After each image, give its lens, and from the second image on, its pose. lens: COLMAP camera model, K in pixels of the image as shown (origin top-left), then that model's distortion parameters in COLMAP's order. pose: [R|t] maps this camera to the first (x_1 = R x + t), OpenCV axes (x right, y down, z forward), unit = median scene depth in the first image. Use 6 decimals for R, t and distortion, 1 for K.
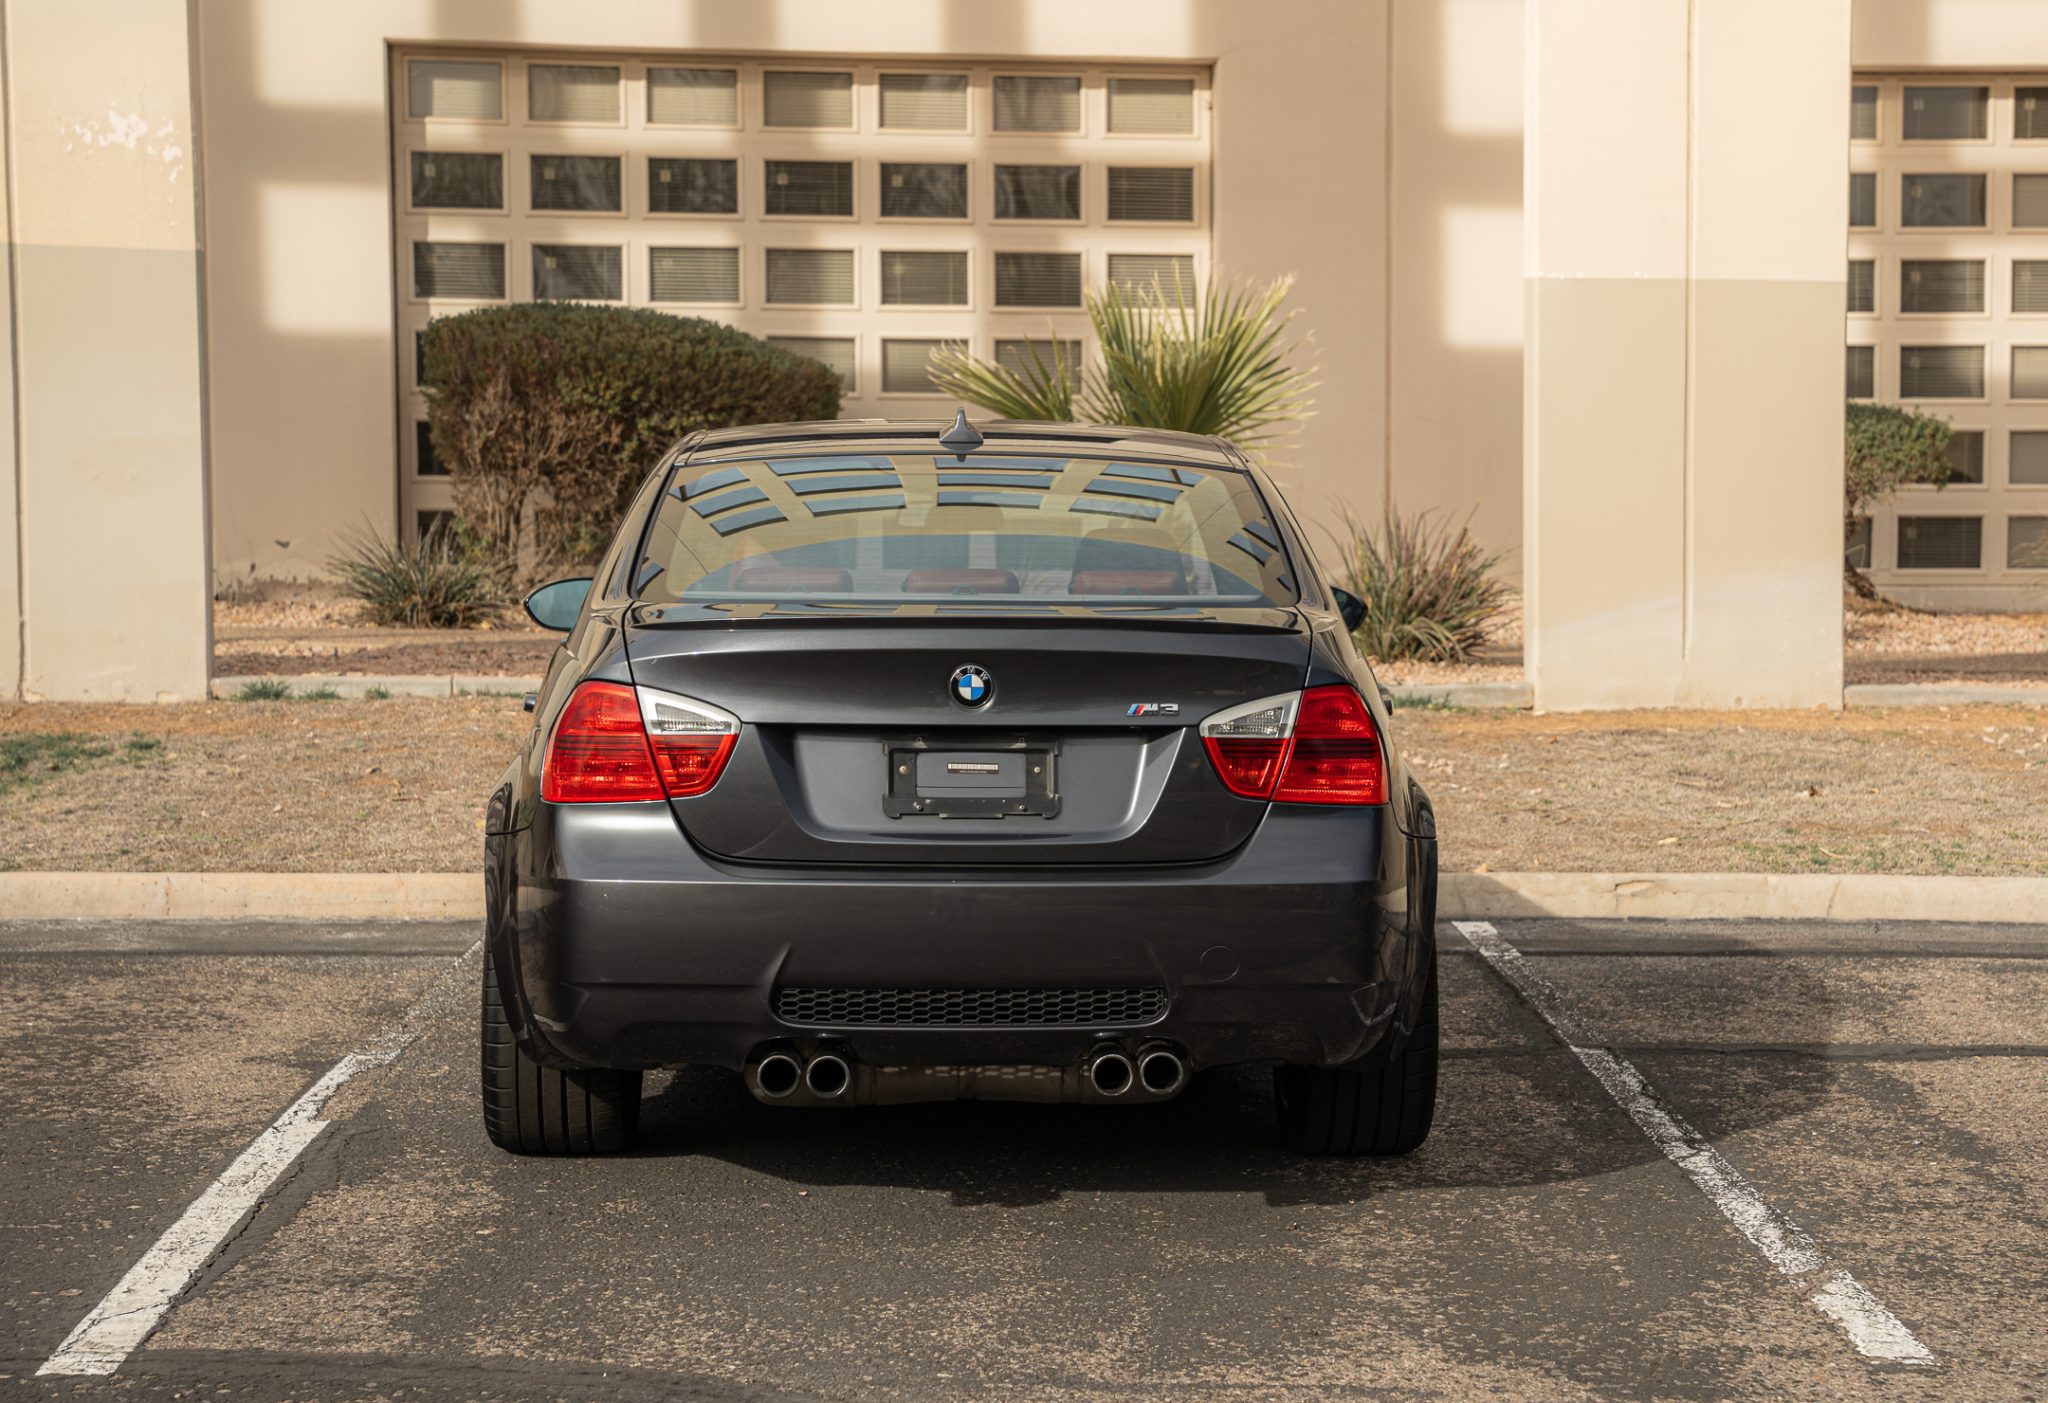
lens RADIAL K [[4008.2, 0, 1084.3], [0, 4008.2, 708.6], [0, 0, 1]] dist [0.257460, 0.356320]
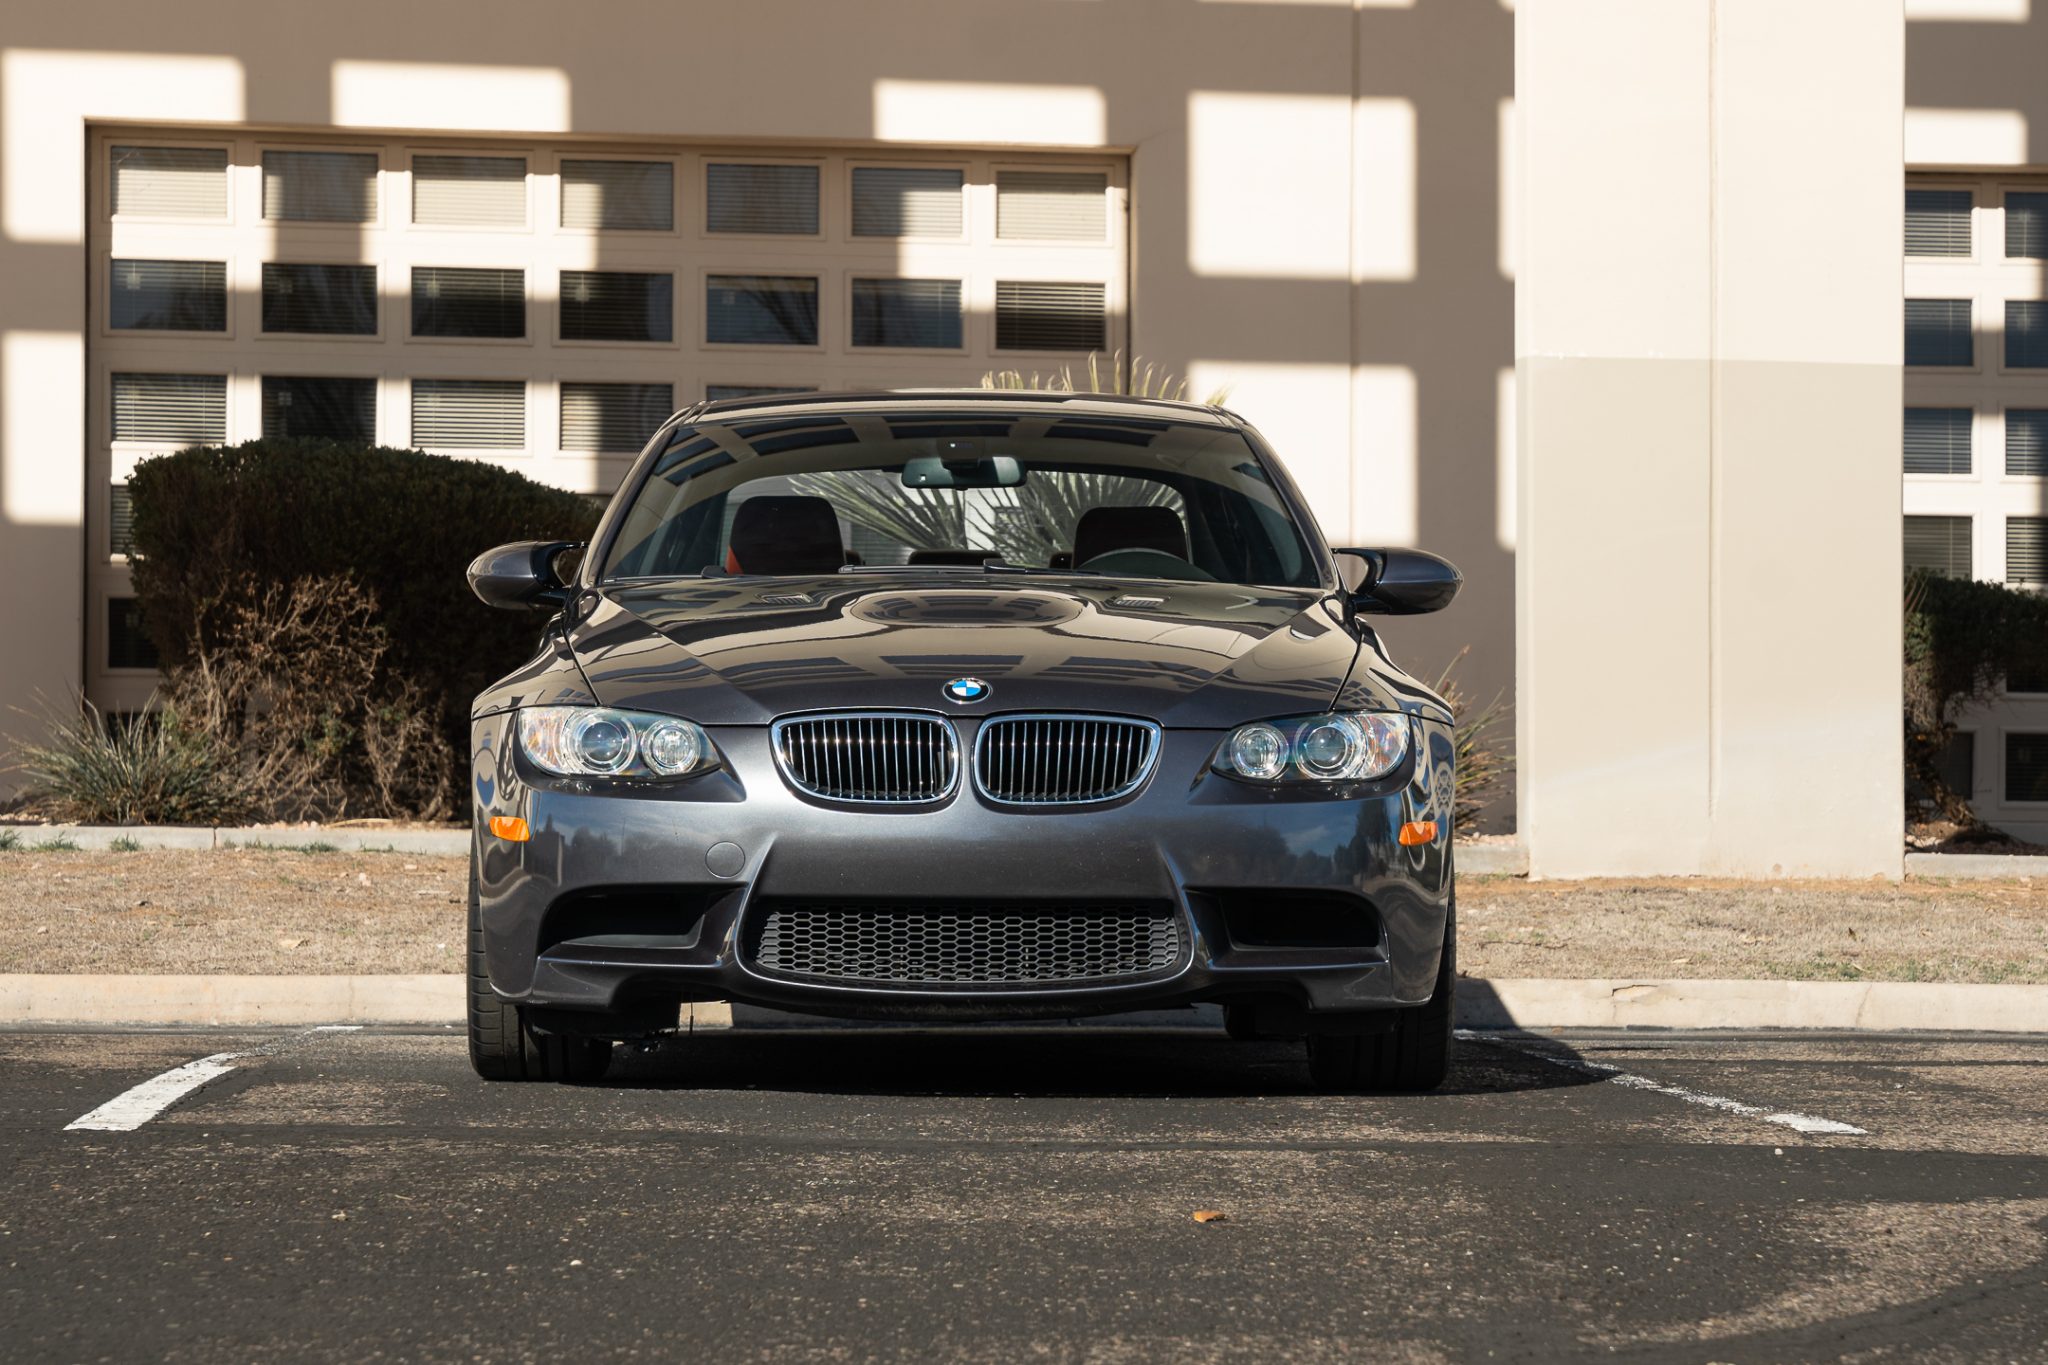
lens RADIAL K [[6048.9, 0, 1024.0], [0, 6048.9, 682.5], [0, 0, 1]] dist [0.327497, -0.393390]
pose [[0.999816, 0.002676, 0.019014, -0.011907], [-0.000789, 0.995128, -0.098586, 0.065320], [-0.019186, 0.098553, 0.994947, -0.184308]]
